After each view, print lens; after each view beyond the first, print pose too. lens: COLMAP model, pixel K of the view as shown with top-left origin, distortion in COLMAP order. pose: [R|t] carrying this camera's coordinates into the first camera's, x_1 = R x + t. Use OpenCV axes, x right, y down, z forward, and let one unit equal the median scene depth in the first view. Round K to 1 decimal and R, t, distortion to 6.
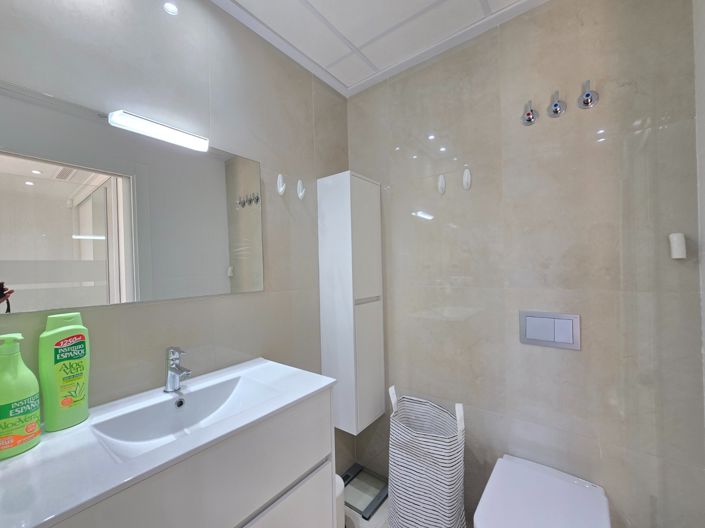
lens RADIAL K [[289.5, 0, 353.9], [0, 289.5, 265.3], [0, 0, 1]] dist [-0.003027, 0.000519]
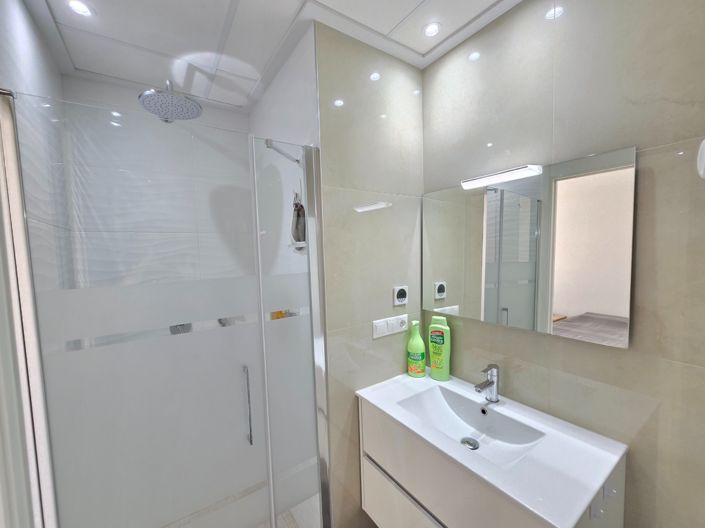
lens RADIAL K [[289.5, 0, 352.8], [0, 289.5, 267.0], [0, 0, 1]] dist [-0.003027, 0.000519]
pose [[-0.294914, 0.068595, -0.953058, 0.670173], [0.013647, 0.997621, 0.067579, -0.216008], [0.955426, 0.006923, -0.295149, 0.815141]]
